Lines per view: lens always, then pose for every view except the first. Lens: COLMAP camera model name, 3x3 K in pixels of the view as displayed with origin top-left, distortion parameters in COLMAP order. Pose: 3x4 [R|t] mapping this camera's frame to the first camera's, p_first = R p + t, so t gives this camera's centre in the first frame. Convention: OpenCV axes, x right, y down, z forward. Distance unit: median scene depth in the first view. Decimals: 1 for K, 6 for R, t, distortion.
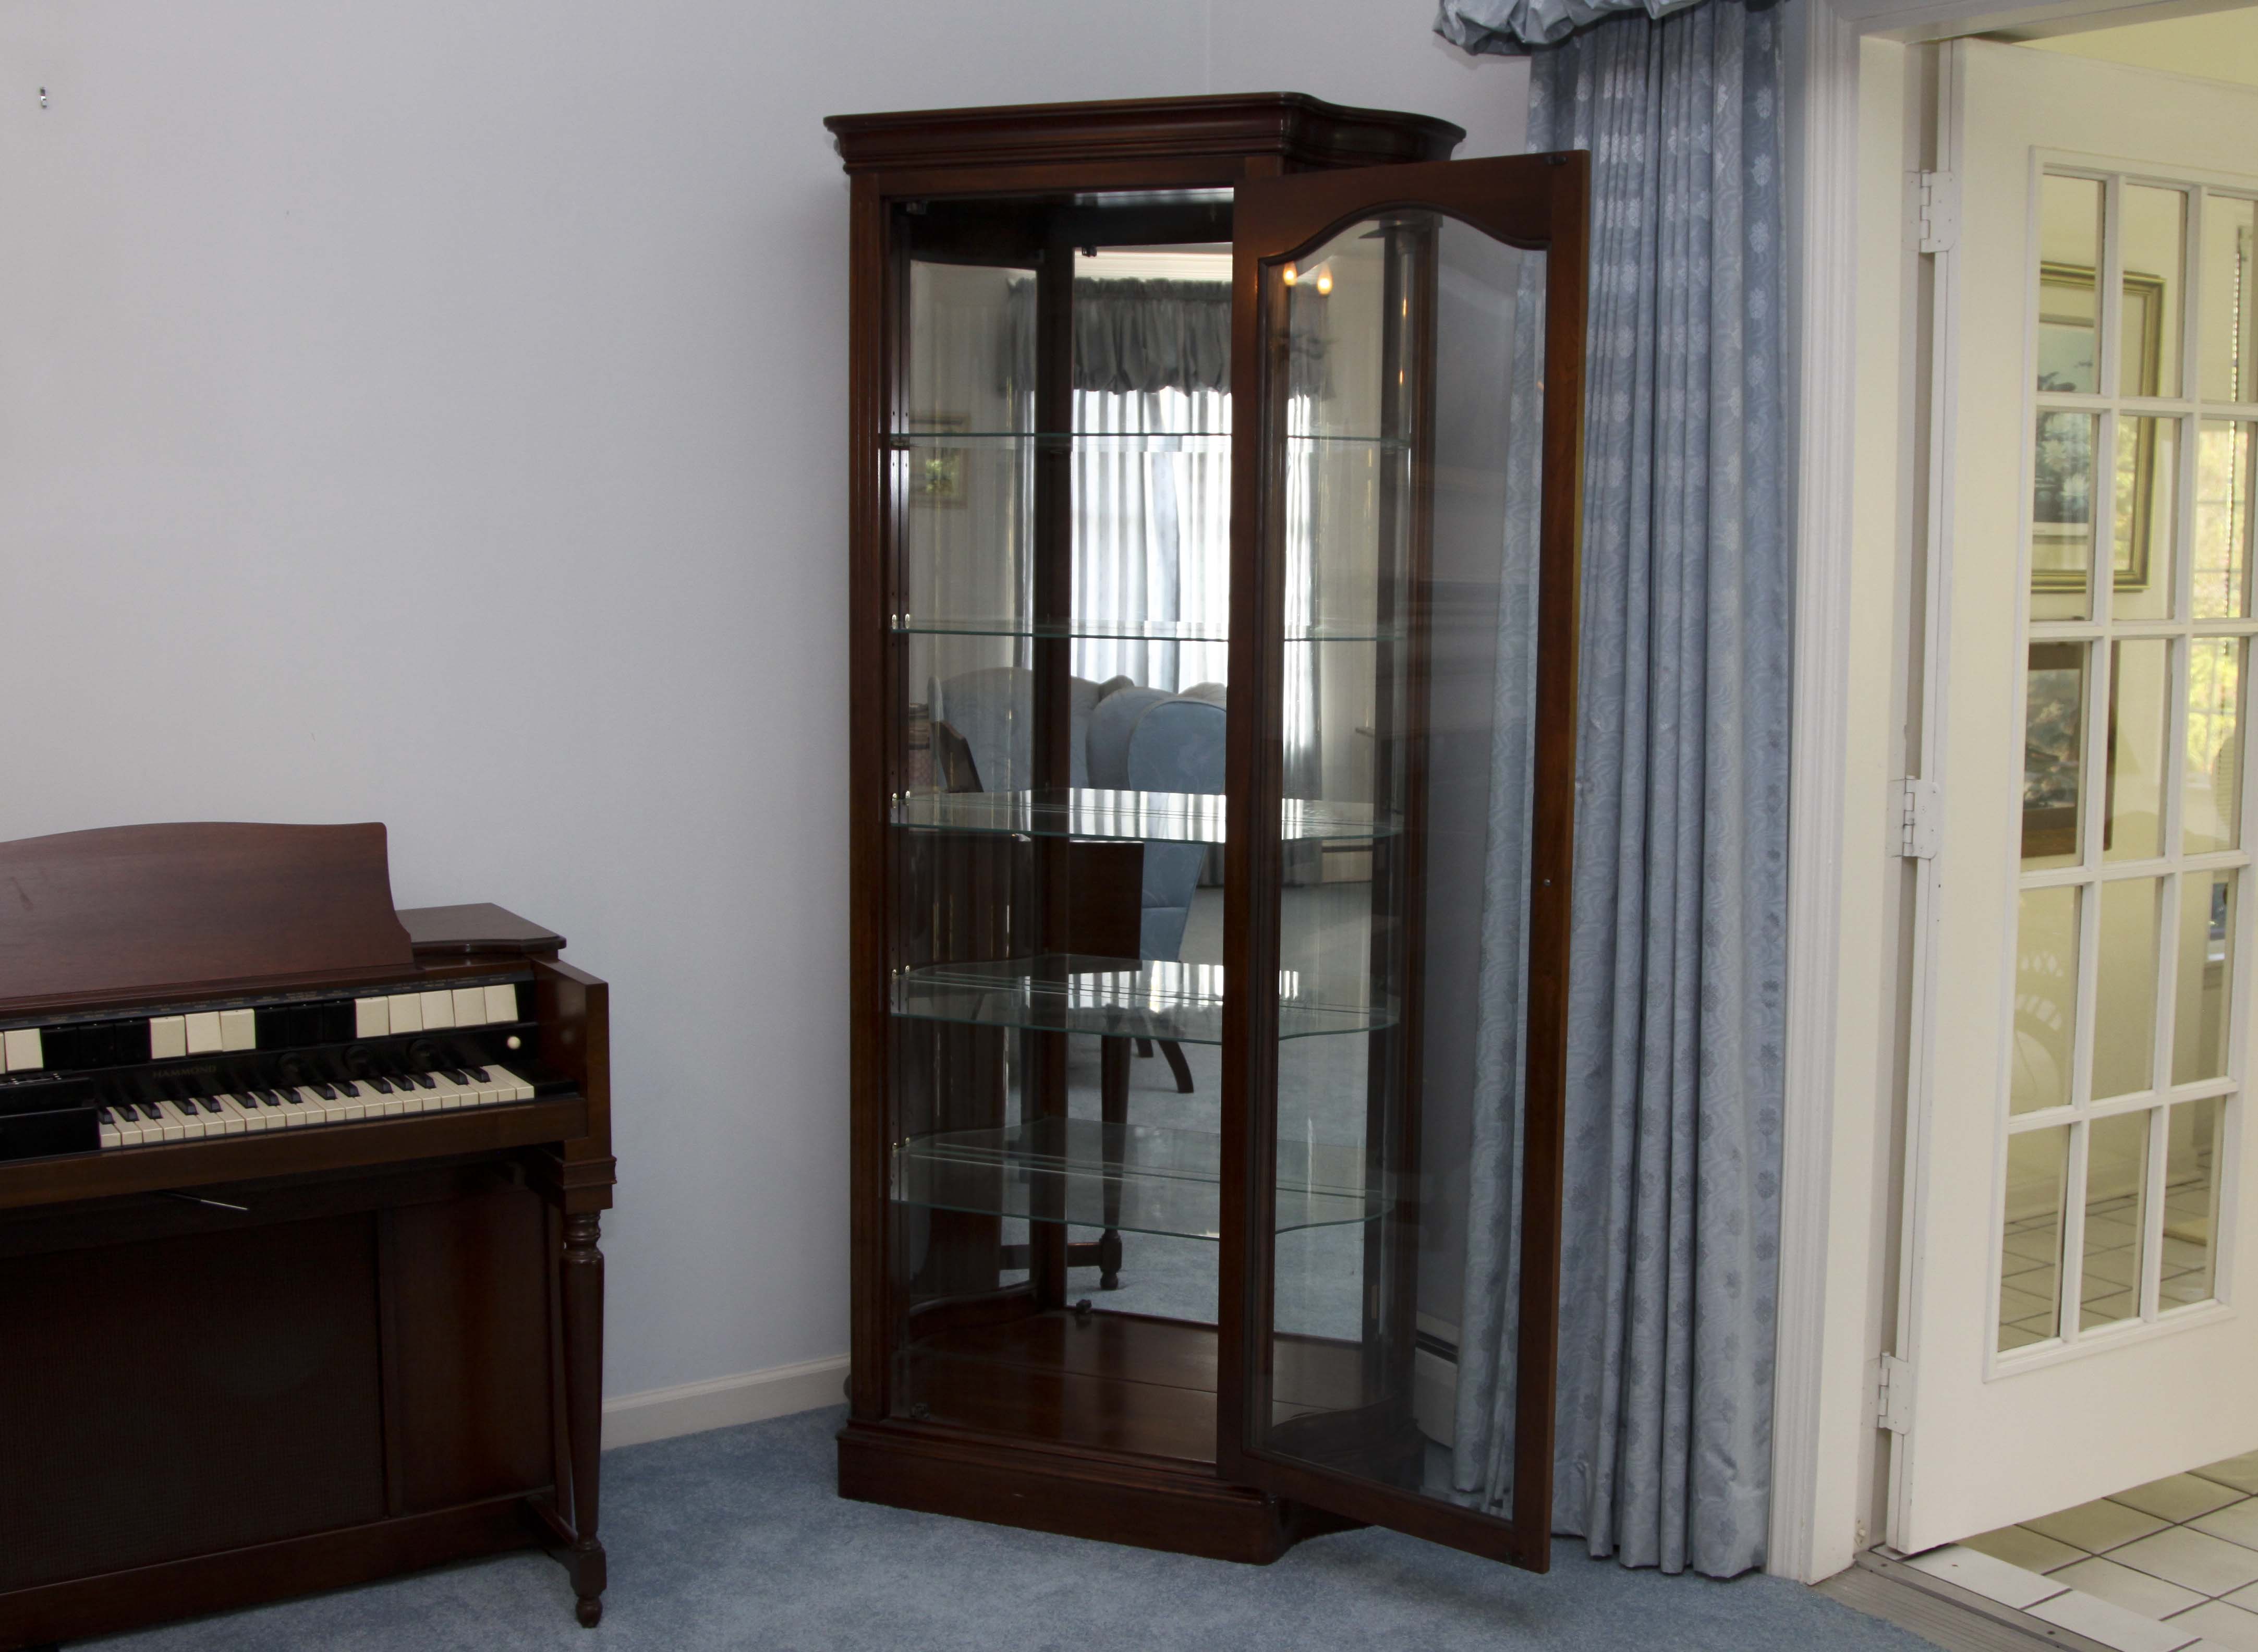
lens RADIAL K [[2628.0, 0, 1221.0], [0, 2628.0, 836.6], [0, 0, 1]] dist [-0.122191, 0.020342]
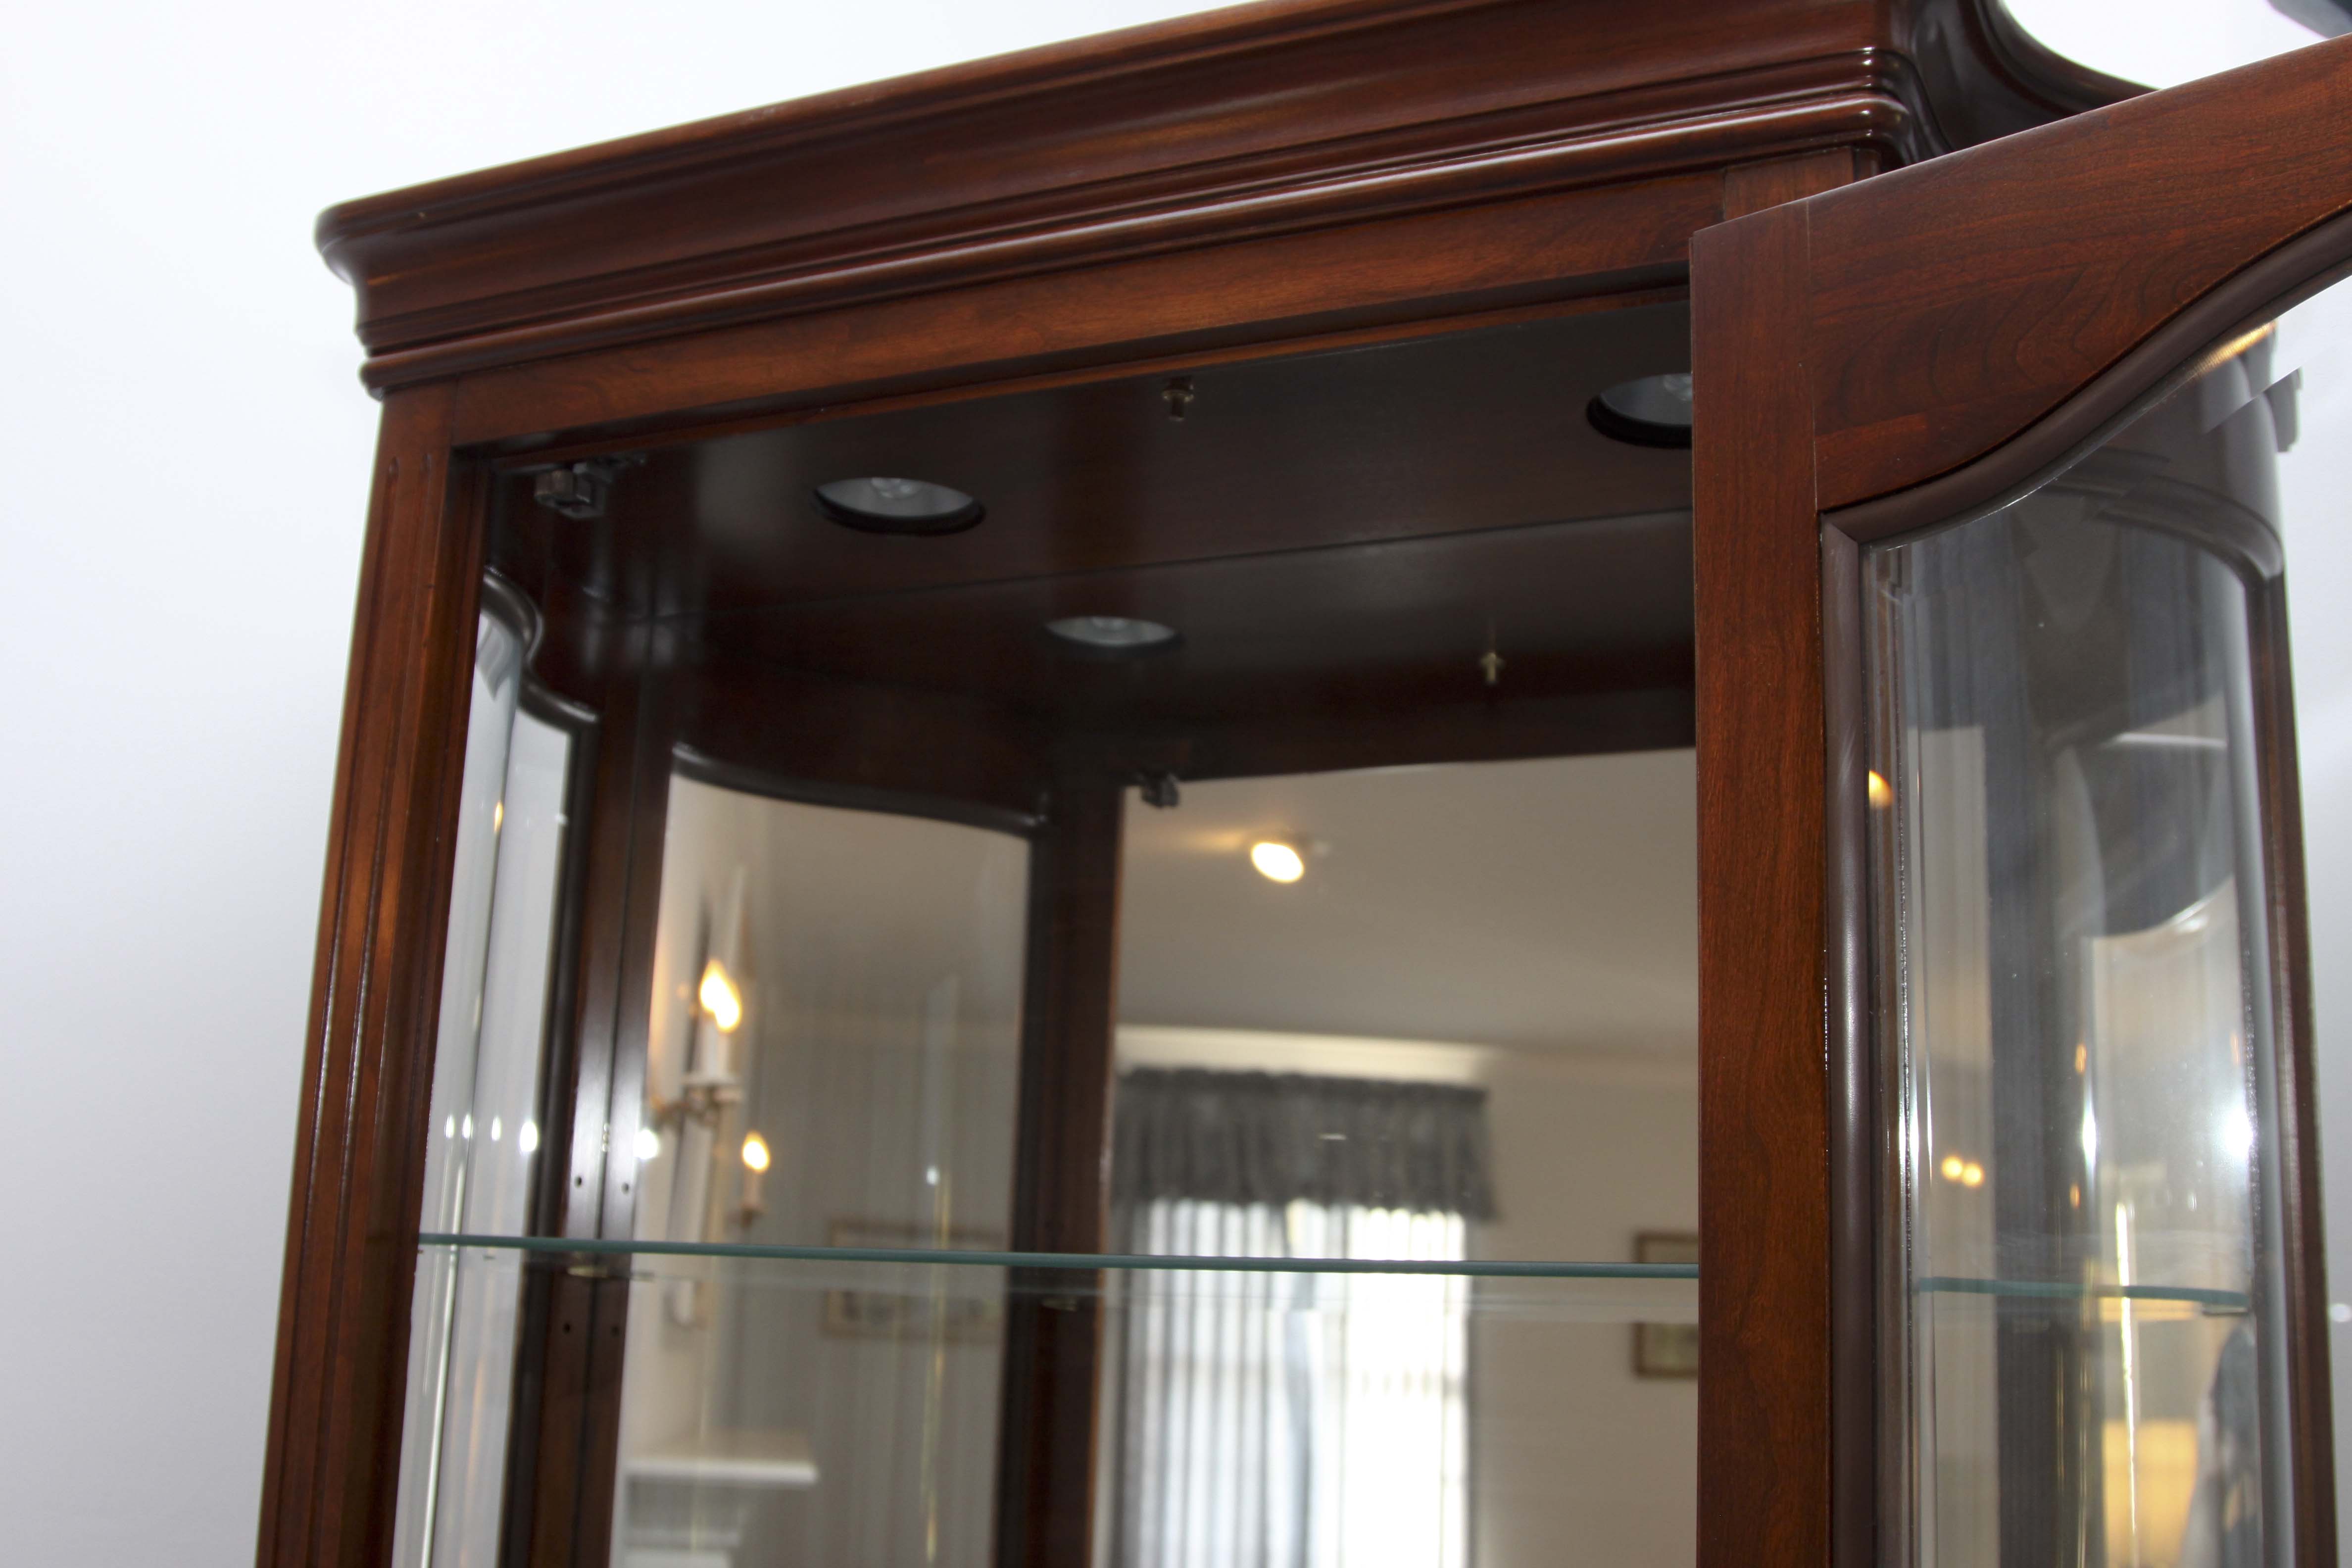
lens RADIAL K [[2567.1, 0, 1176.0], [0, 2567.1, 784.0], [0, 0, 1]] dist [-0.155023, 0.008232]
pose [[0.997725, 0.008291, -0.066897, -0.026538], [-0.029933, 0.943690, -0.329475, -0.118007], [0.060398, 0.330728, 0.941792, 0.769536]]
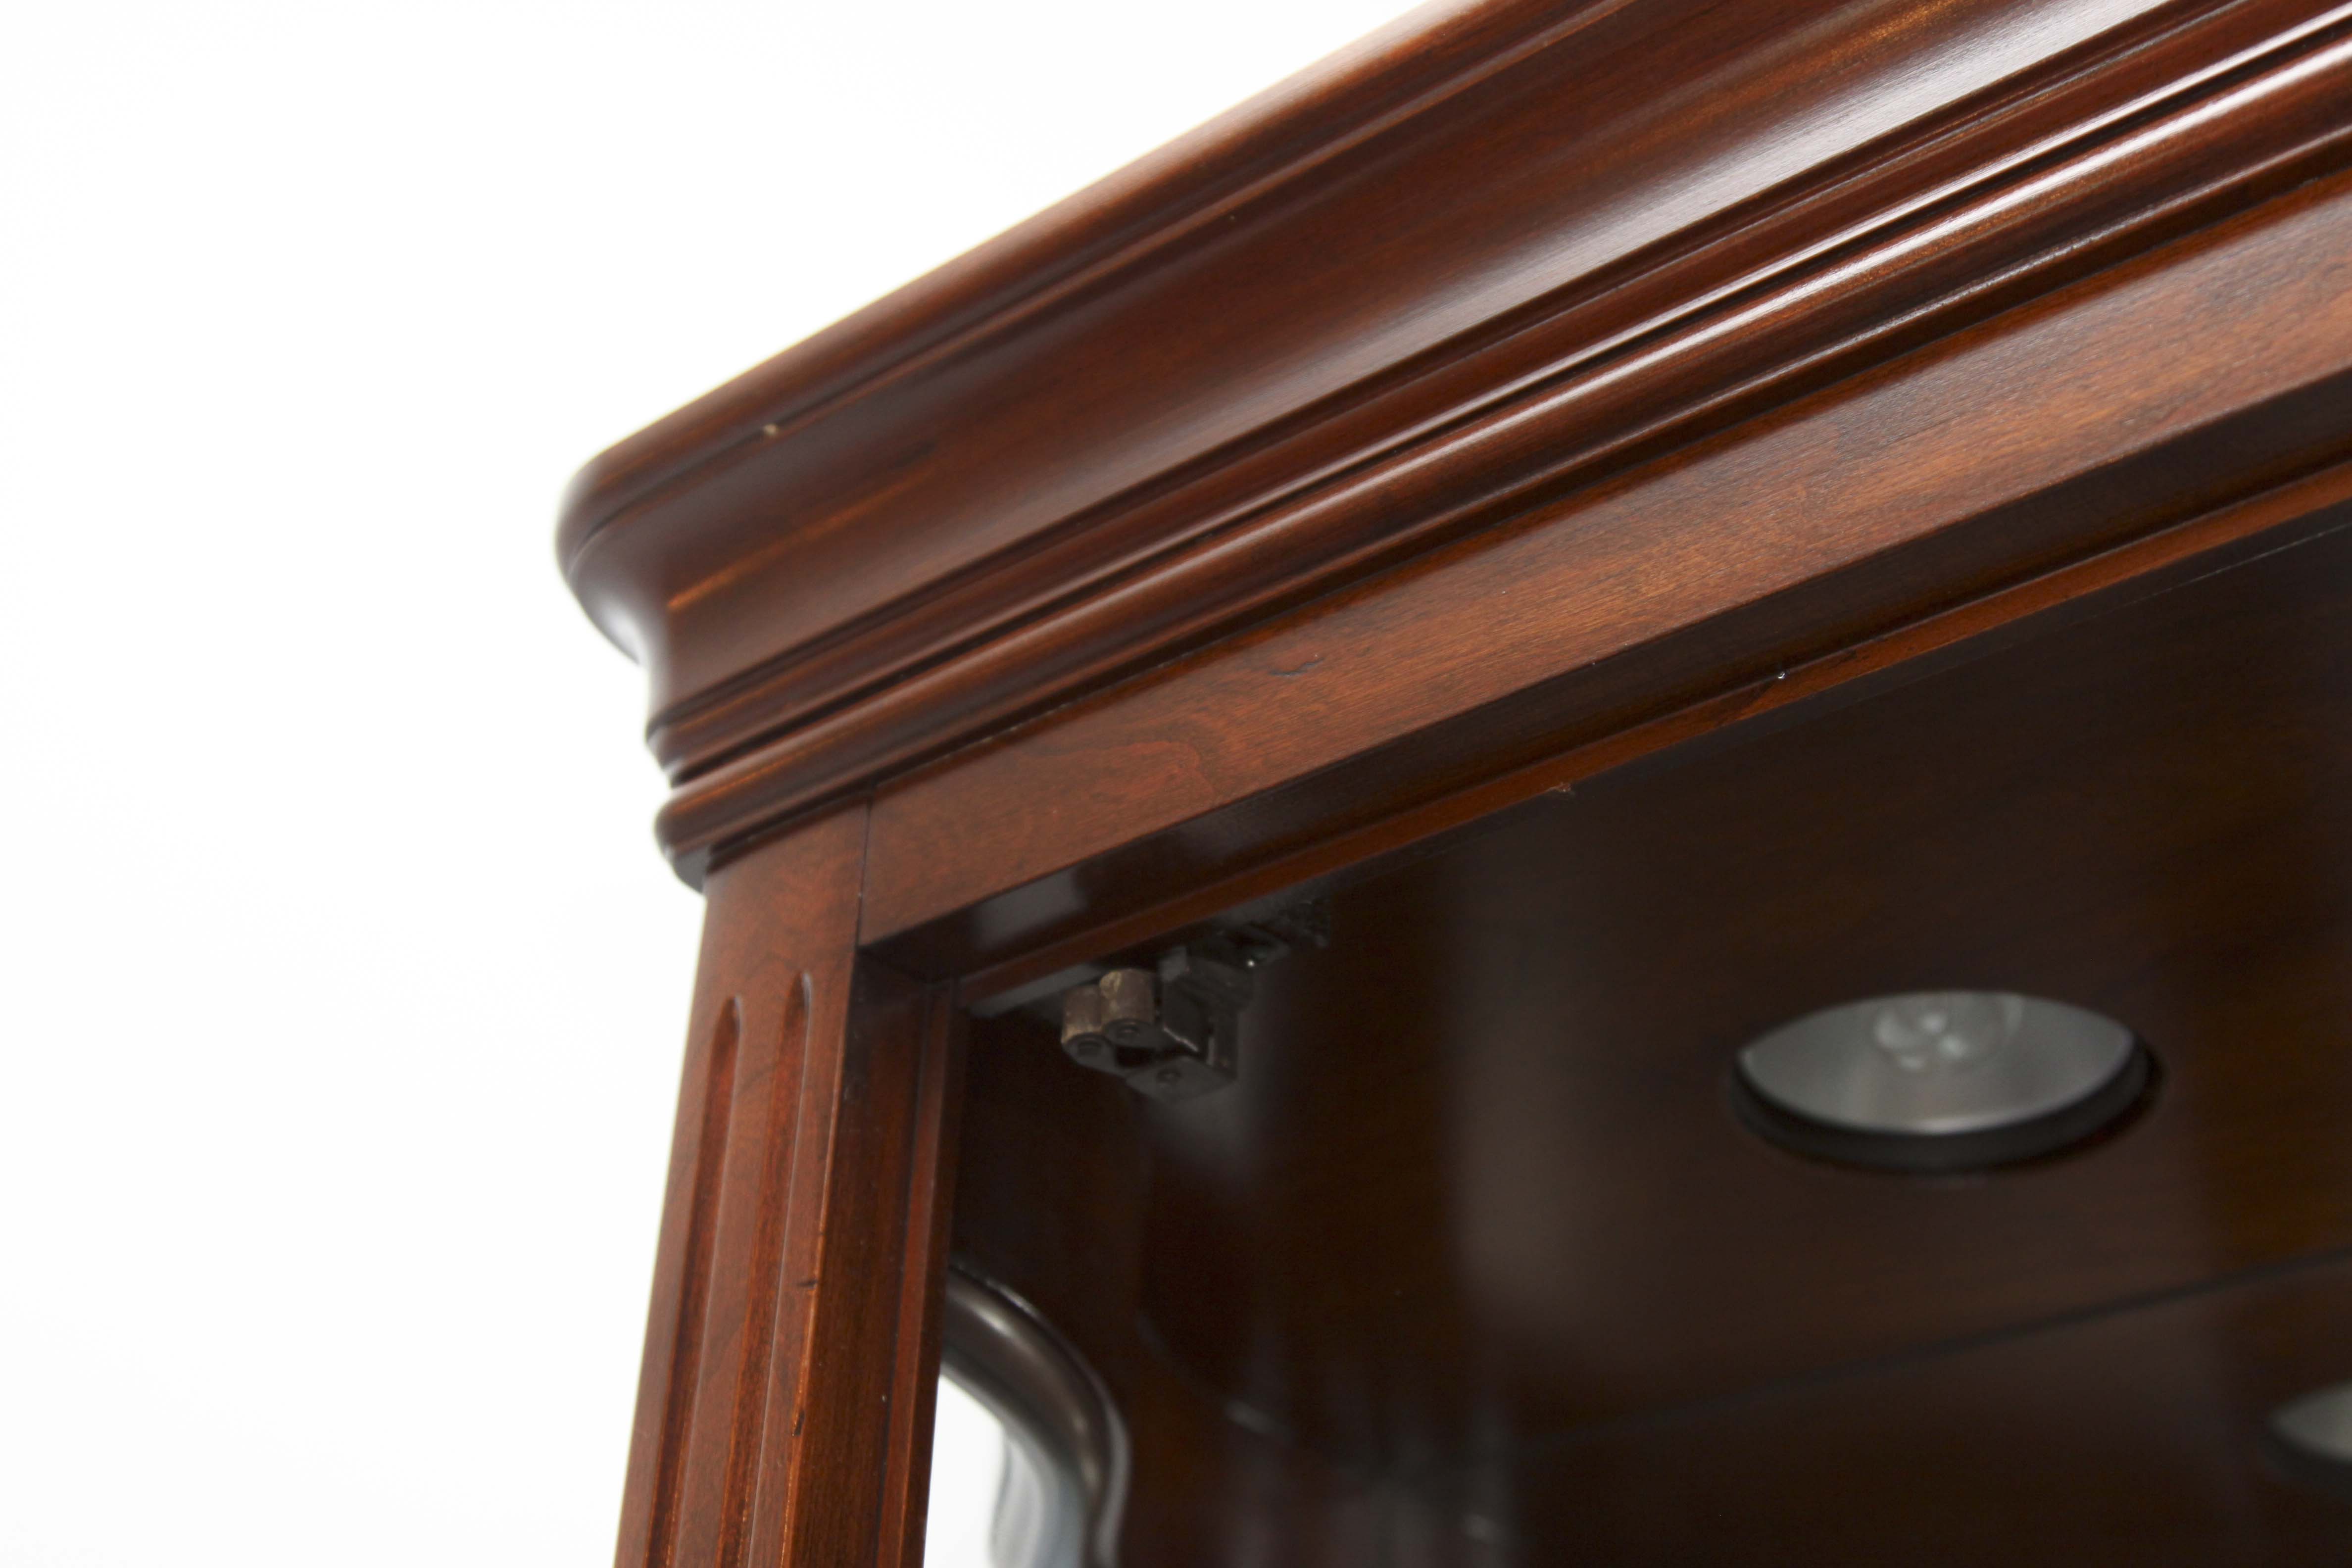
lens RADIAL K [[3636.3, 0, 1176.0], [0, 3636.3, 784.0], [0, 0, 1]] dist [-0.000017, 0.023662]
pose [[0.944251, -0.135552, -0.300027, -0.065752], [-0.076492, 0.796041, -0.600390, -0.155149], [0.320218, 0.589869, 0.741293, 0.908771]]
